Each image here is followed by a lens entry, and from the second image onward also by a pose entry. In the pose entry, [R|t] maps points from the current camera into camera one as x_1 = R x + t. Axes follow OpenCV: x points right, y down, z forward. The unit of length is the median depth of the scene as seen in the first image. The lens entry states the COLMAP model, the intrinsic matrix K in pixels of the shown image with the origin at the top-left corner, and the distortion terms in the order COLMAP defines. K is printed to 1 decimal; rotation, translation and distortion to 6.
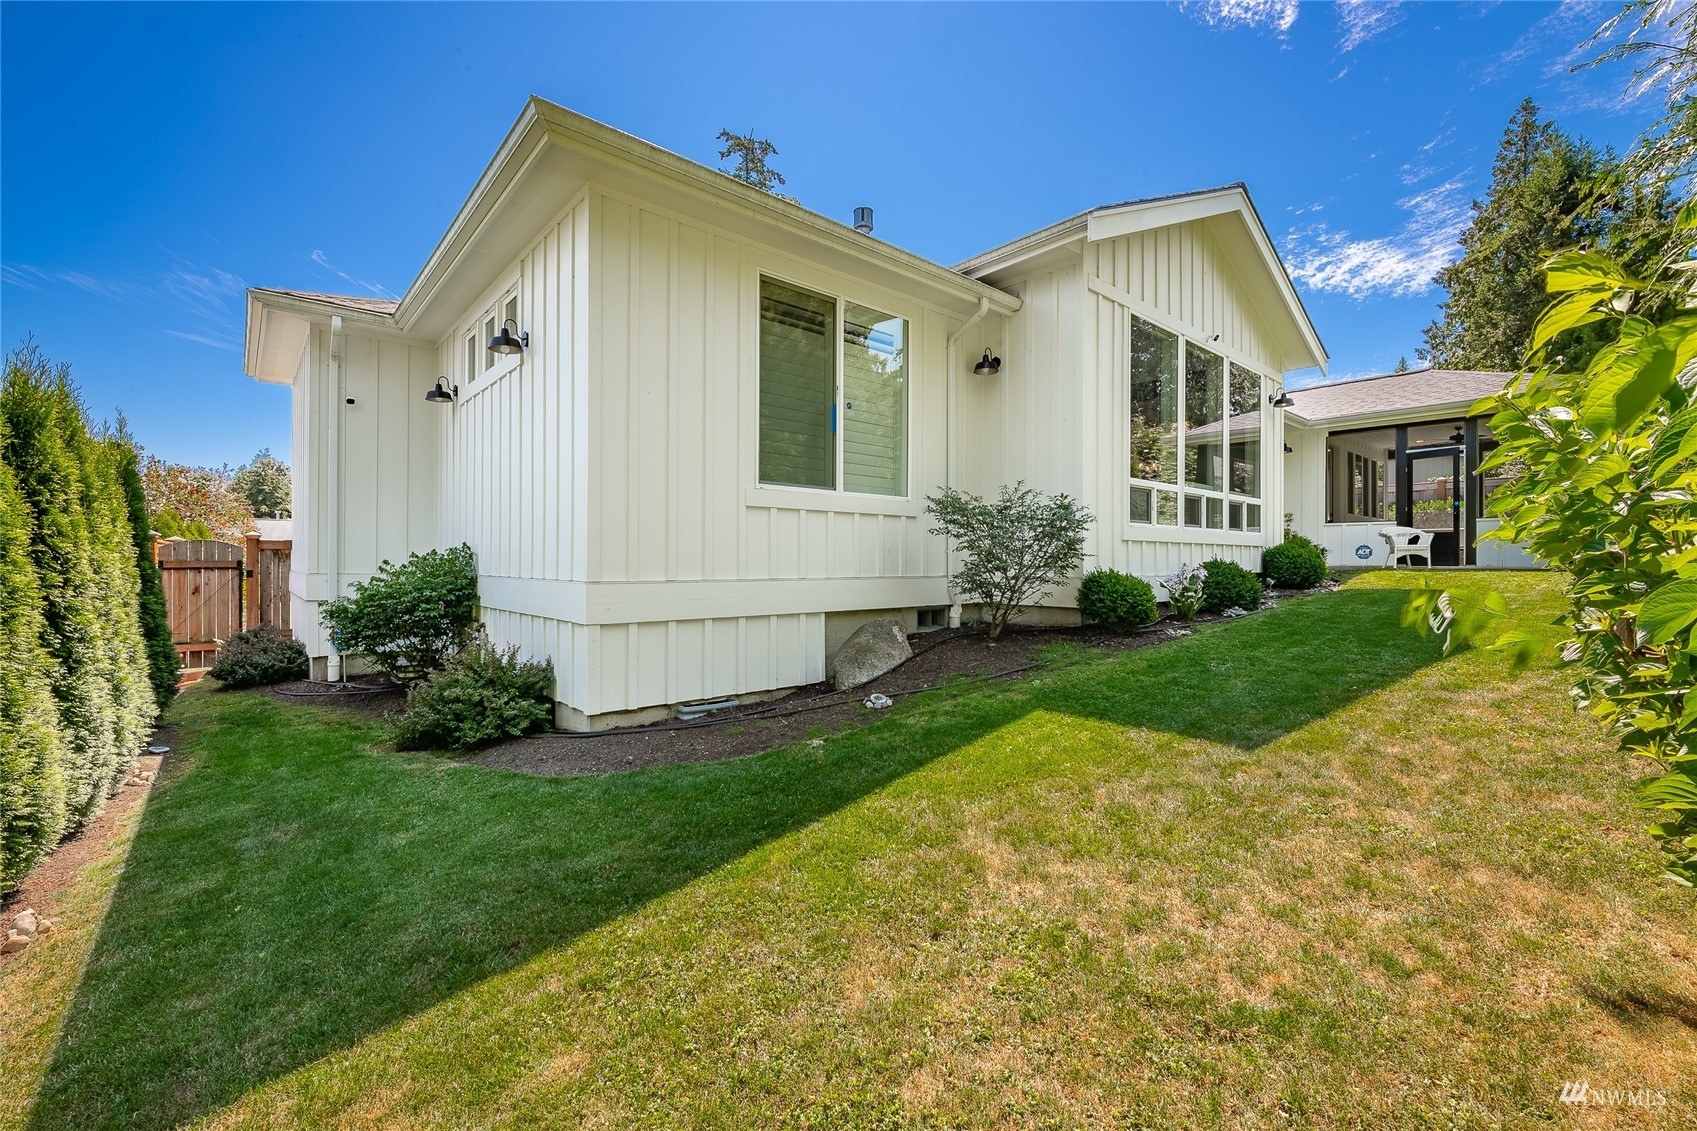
lens RADIAL K [[715.9, 0, 860.6], [0, 715.9, 568.4], [0, 0, 1]] dist [-0.010603, -0.000910]
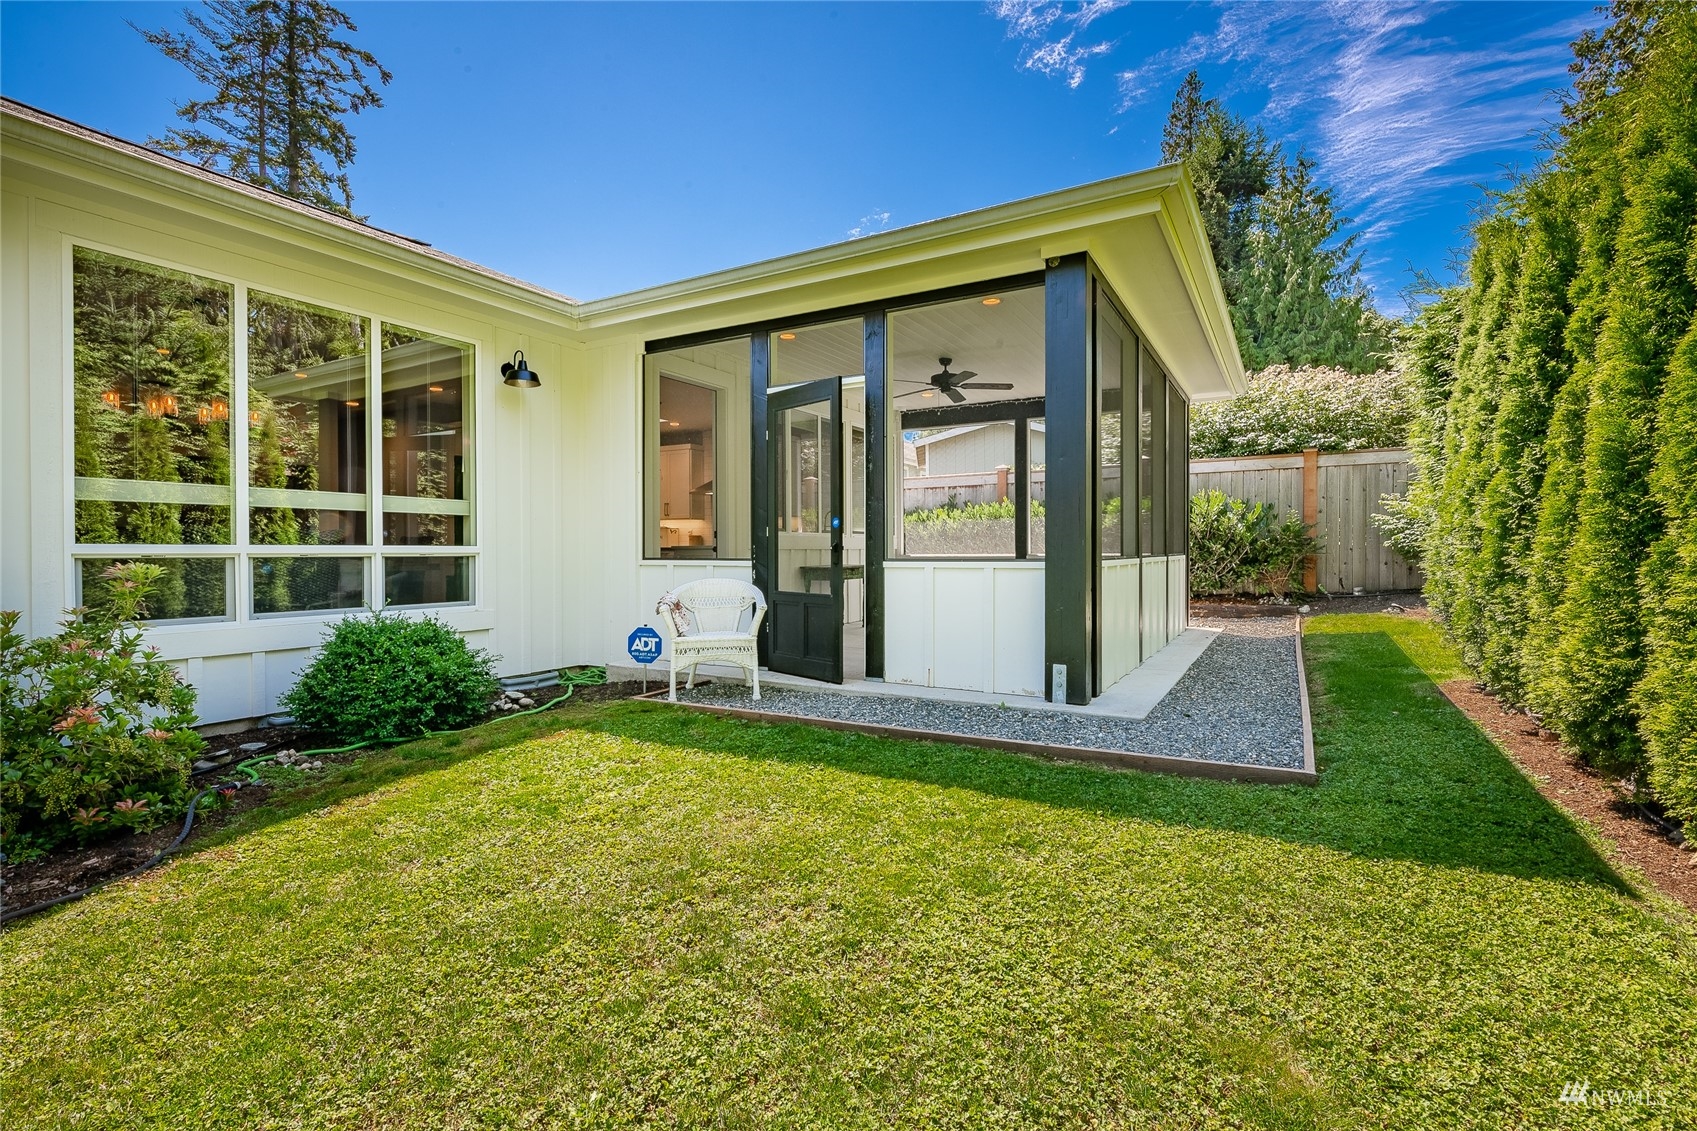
lens RADIAL K [[751.2, 0, 862.9], [0, 751.2, 553.5], [0, 0, 1]] dist [-0.002497, -0.000385]
pose [[0.951165, -0.002948, 0.308667, 0.685832], [0.002530, 0.999995, 0.001755, -0.071084], [-0.308671, -0.000889, 0.951168, 0.572270]]
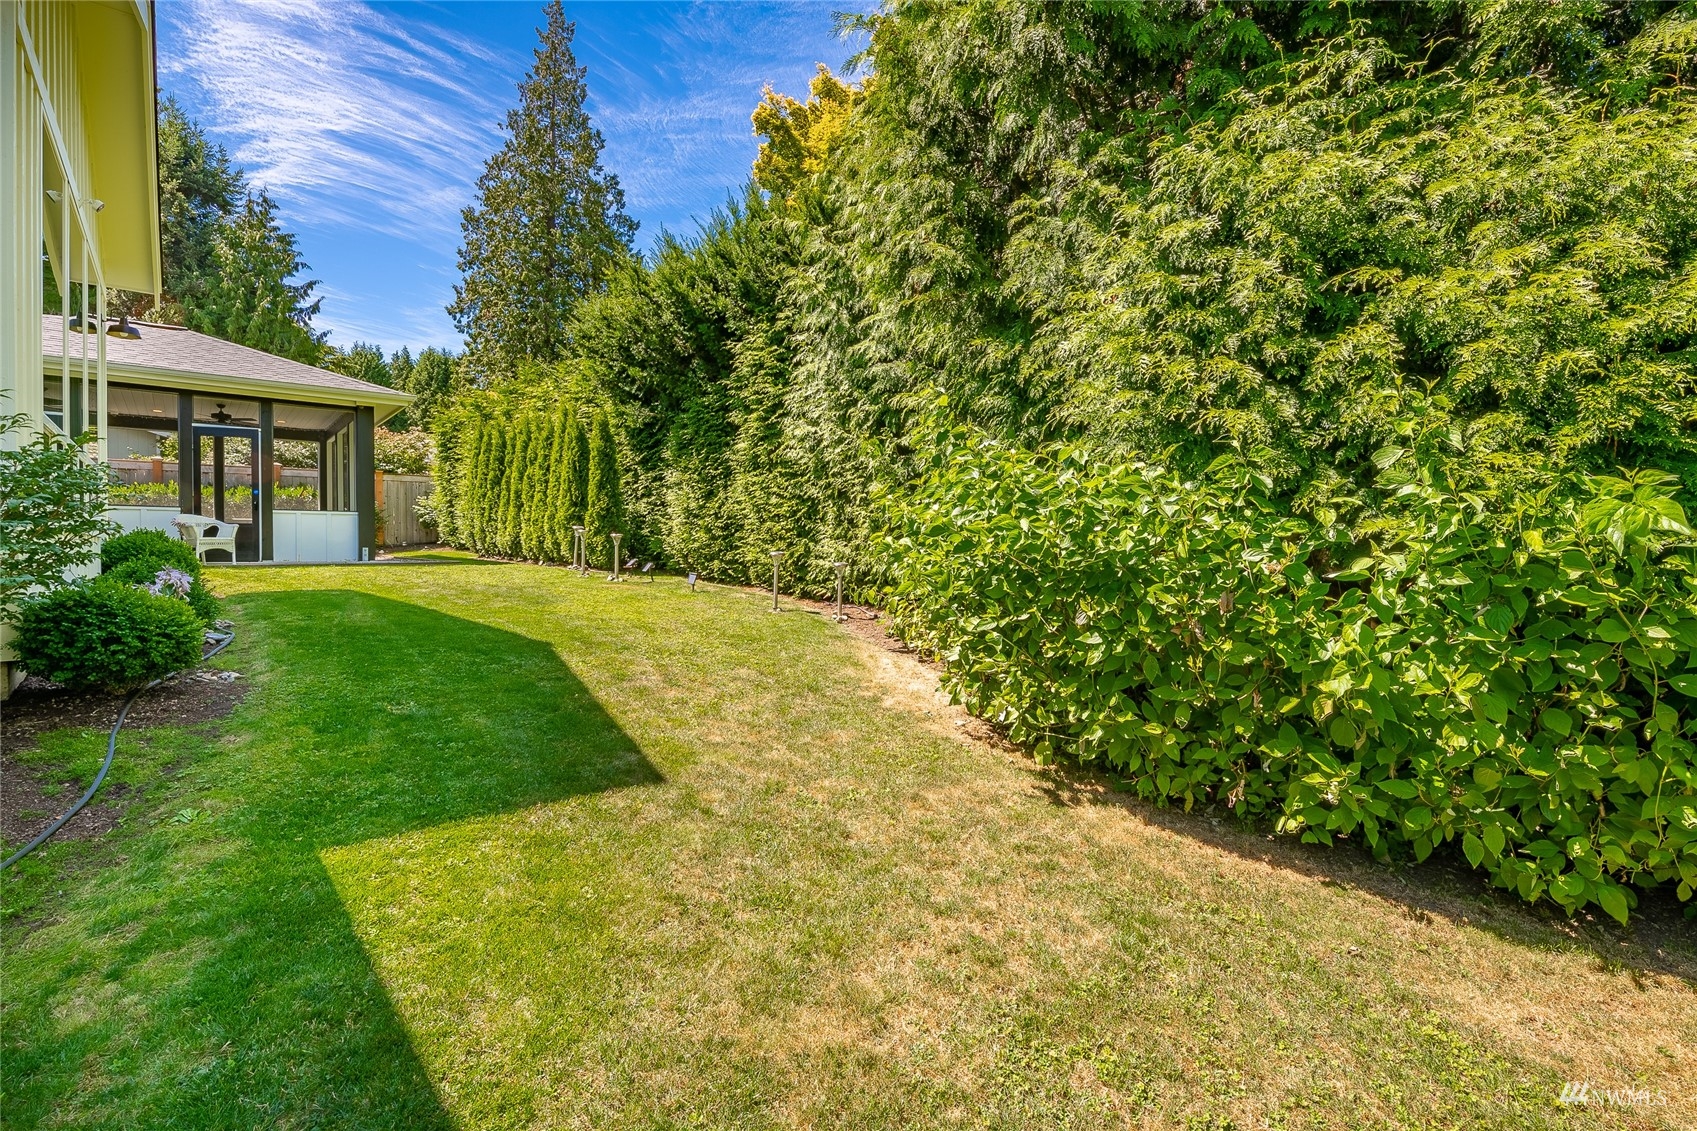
lens RADIAL K [[751.2, 0, 864.7], [0, 751.2, 561.2], [0, 0, 1]] dist [-0.002497, -0.000385]
pose [[-0.006305, -0.012384, 0.999903, -0.113390], [0.008718, 0.999885, 0.012439, -0.008328], [-0.999942, 0.008796, -0.006196, 0.221358]]
